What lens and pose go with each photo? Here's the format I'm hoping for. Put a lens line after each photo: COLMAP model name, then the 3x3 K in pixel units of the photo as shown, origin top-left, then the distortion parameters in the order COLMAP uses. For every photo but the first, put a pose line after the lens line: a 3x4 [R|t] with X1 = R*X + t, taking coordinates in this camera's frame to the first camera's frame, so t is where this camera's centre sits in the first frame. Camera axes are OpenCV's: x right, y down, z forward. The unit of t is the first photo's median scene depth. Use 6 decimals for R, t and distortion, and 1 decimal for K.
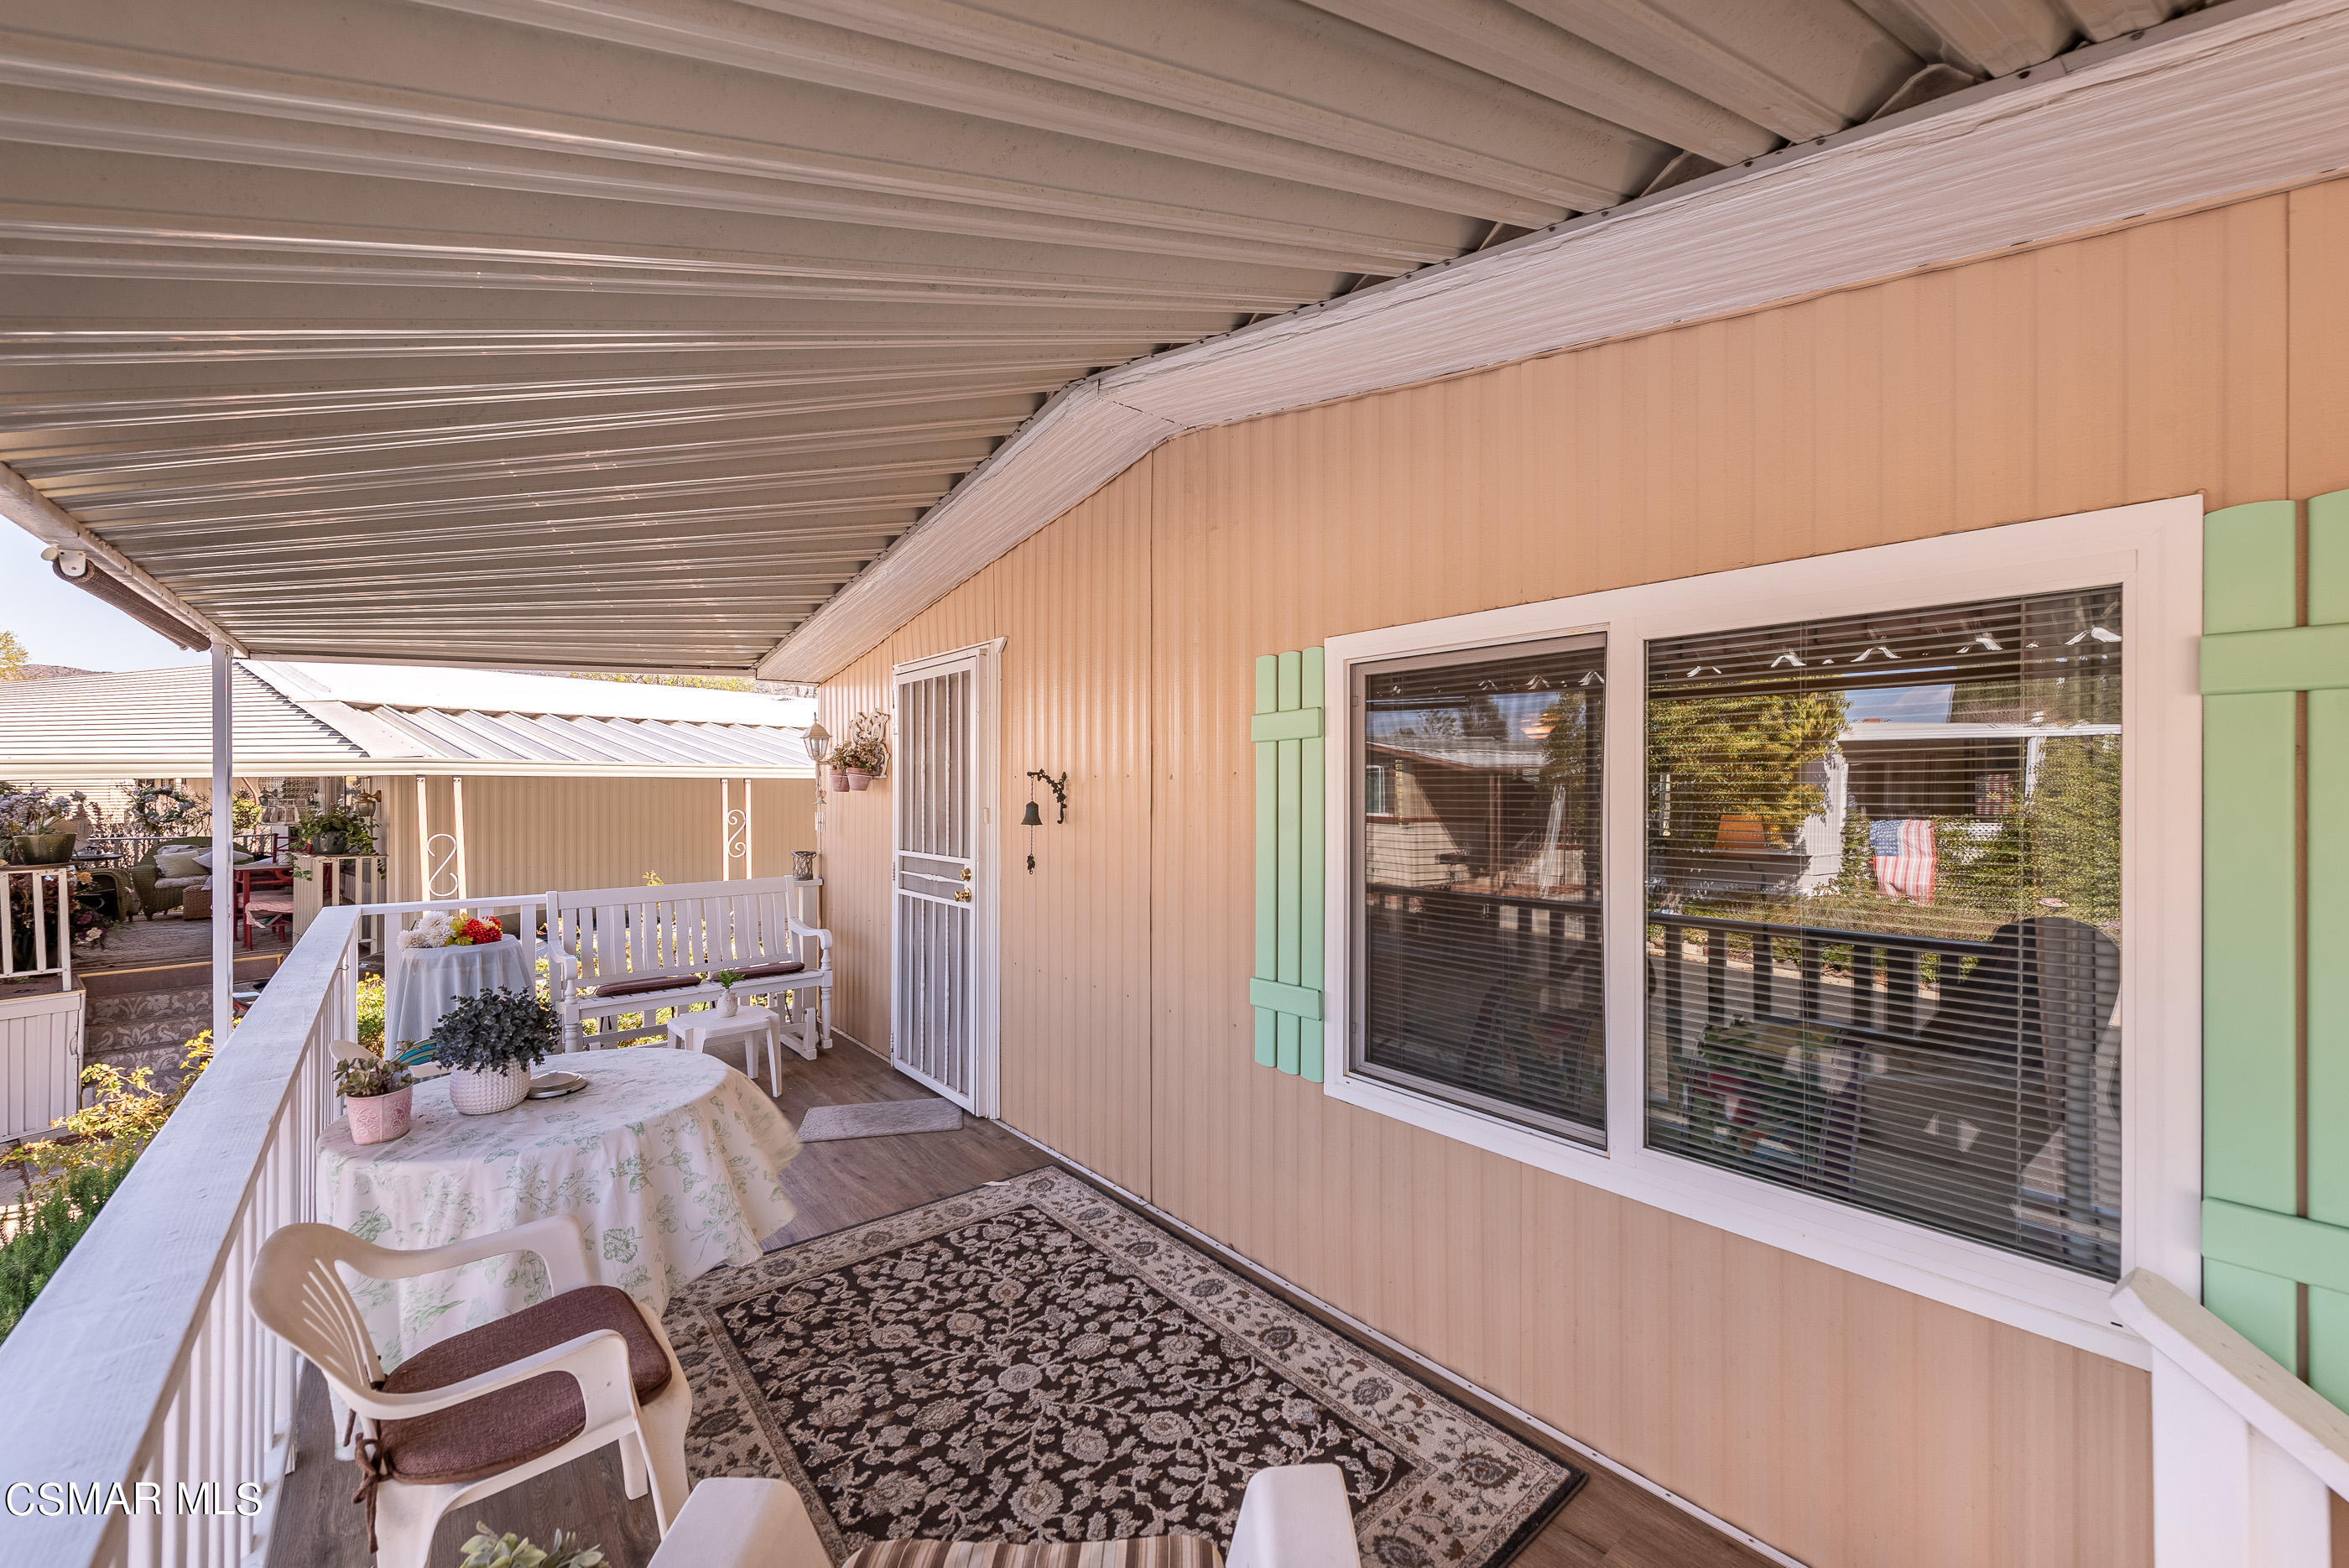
lens RADIAL K [[922.1, 0, 1181.4], [0, 922.1, 786.5], [0, 0, 1]] dist [0.021624, -0.006163]
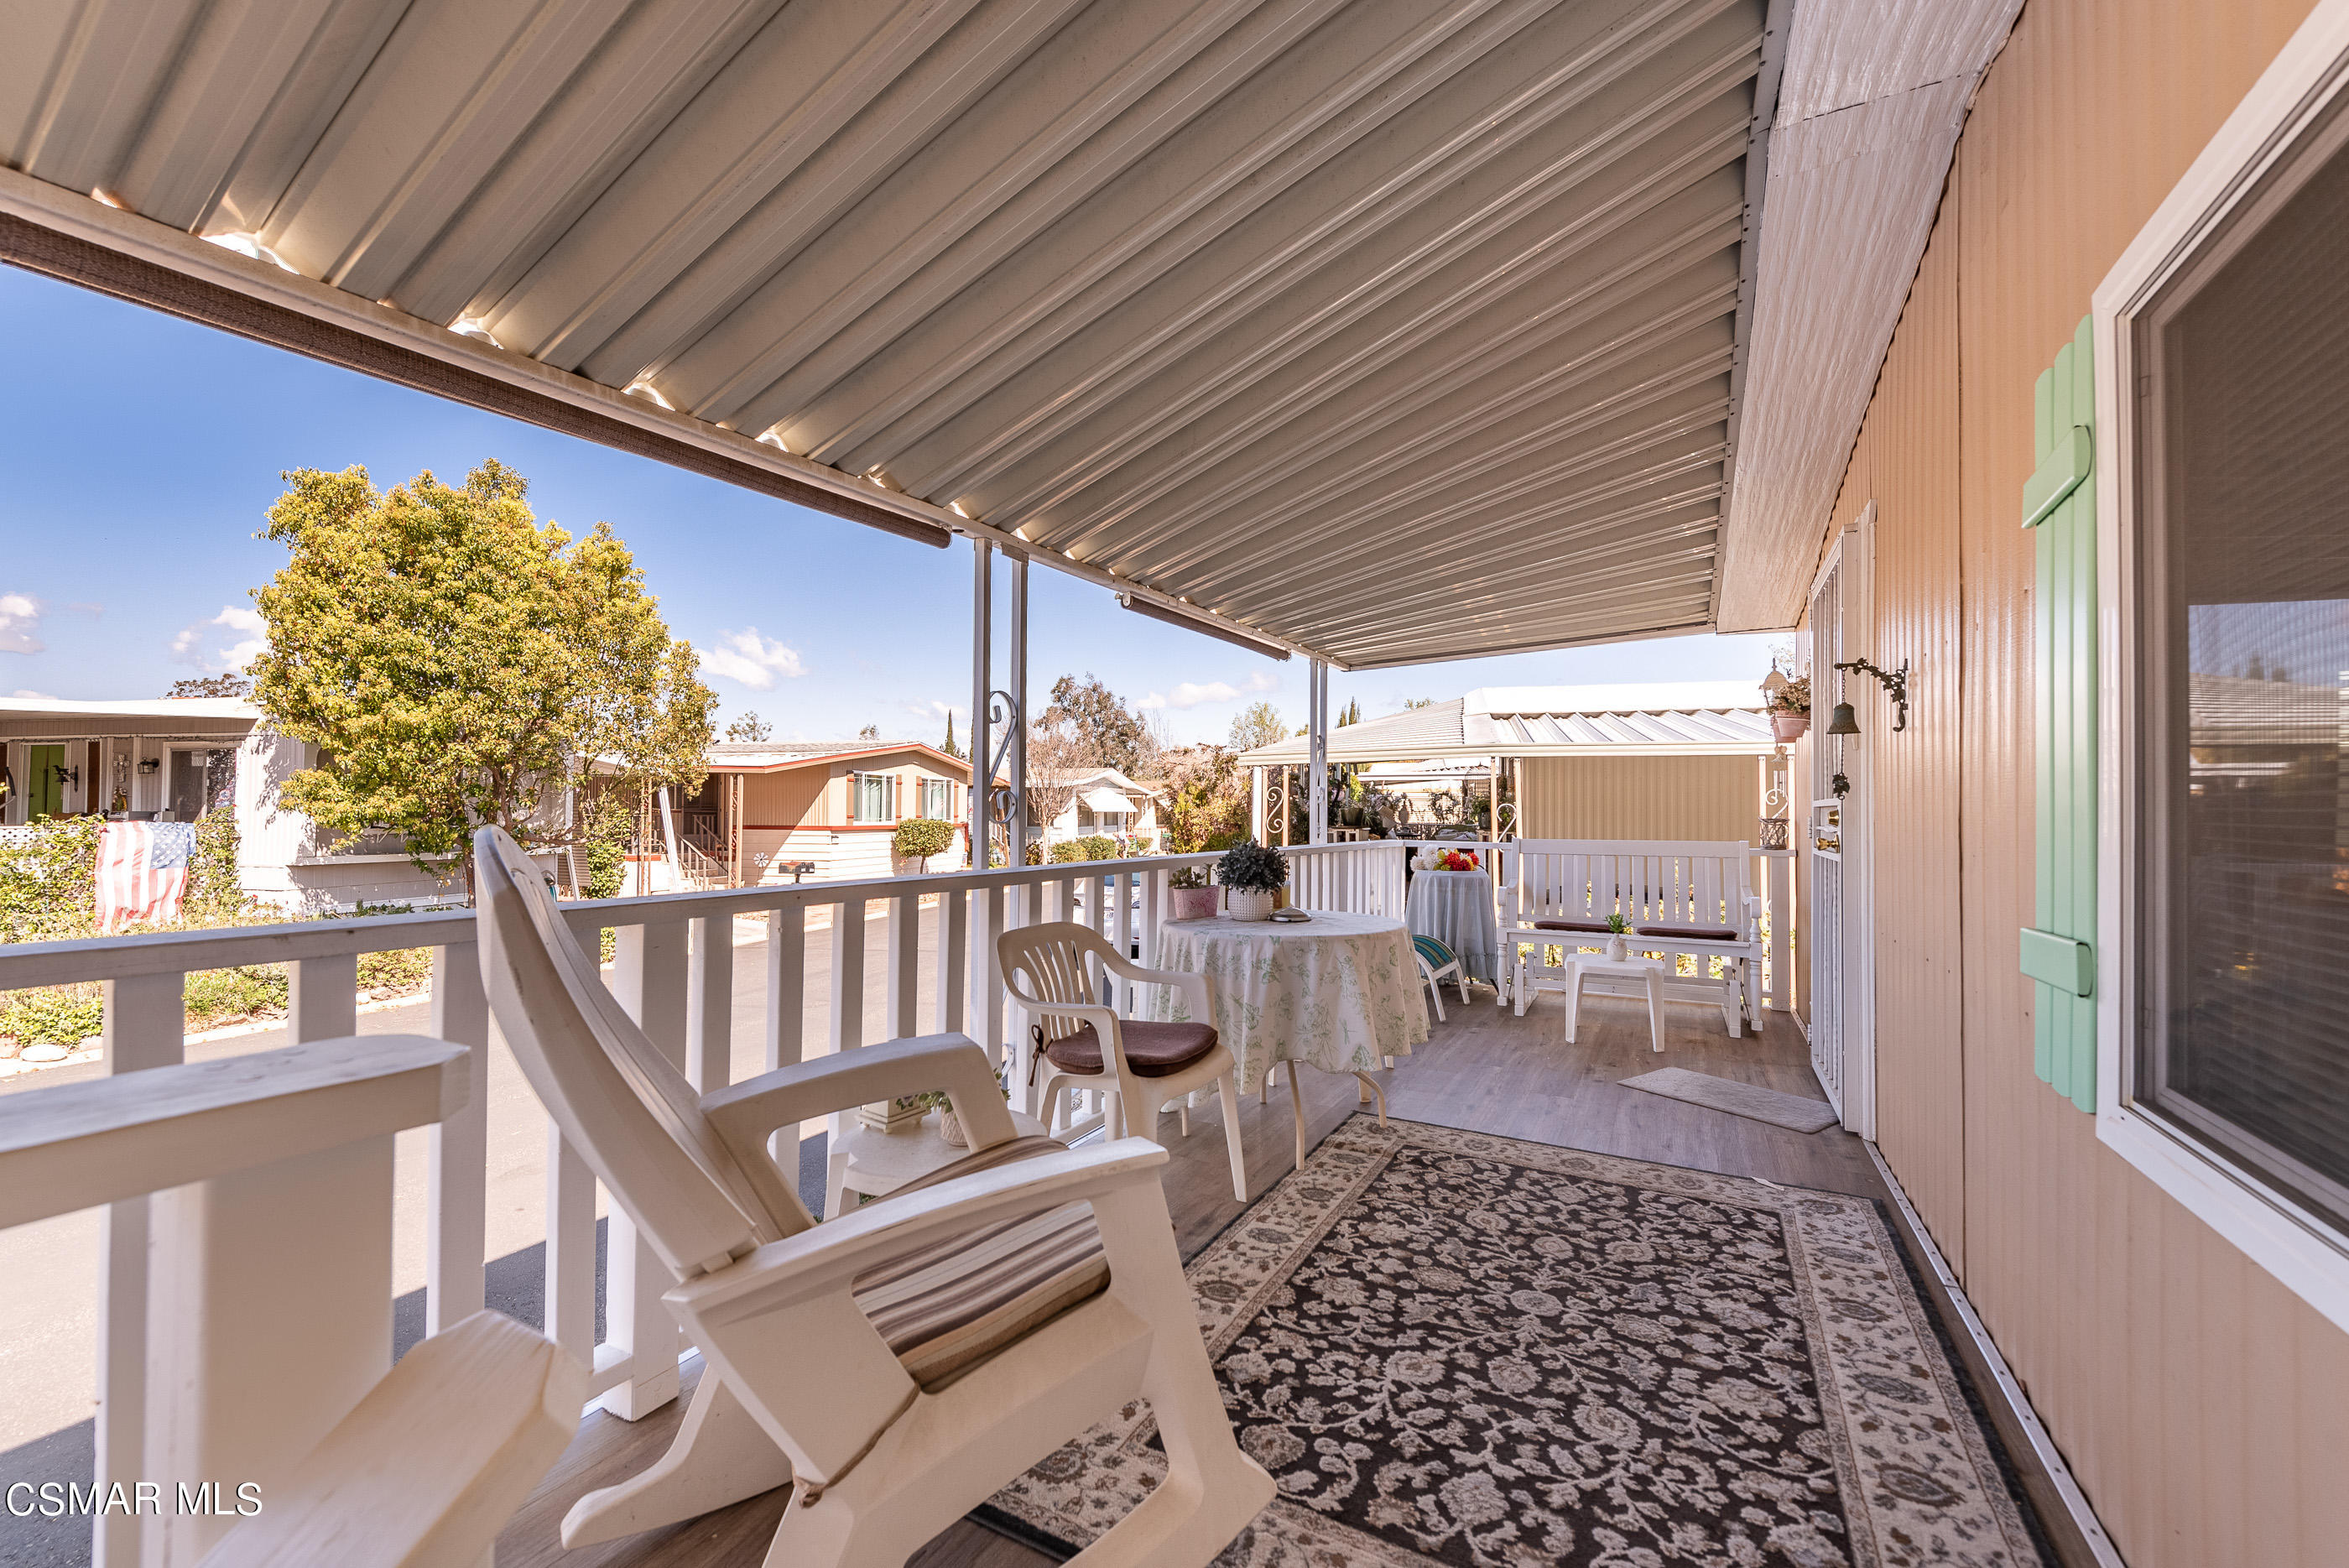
lens RADIAL K [[922.1, 0, 1181.4], [0, 922.1, 786.5], [0, 0, 1]] dist [0.021624, -0.006163]
pose [[0.384838, -0.017948, -0.922809, 0.497311], [-0.007140, 0.999723, -0.022421, 0.159493], [0.922956, 0.015217, 0.384604, 0.324967]]
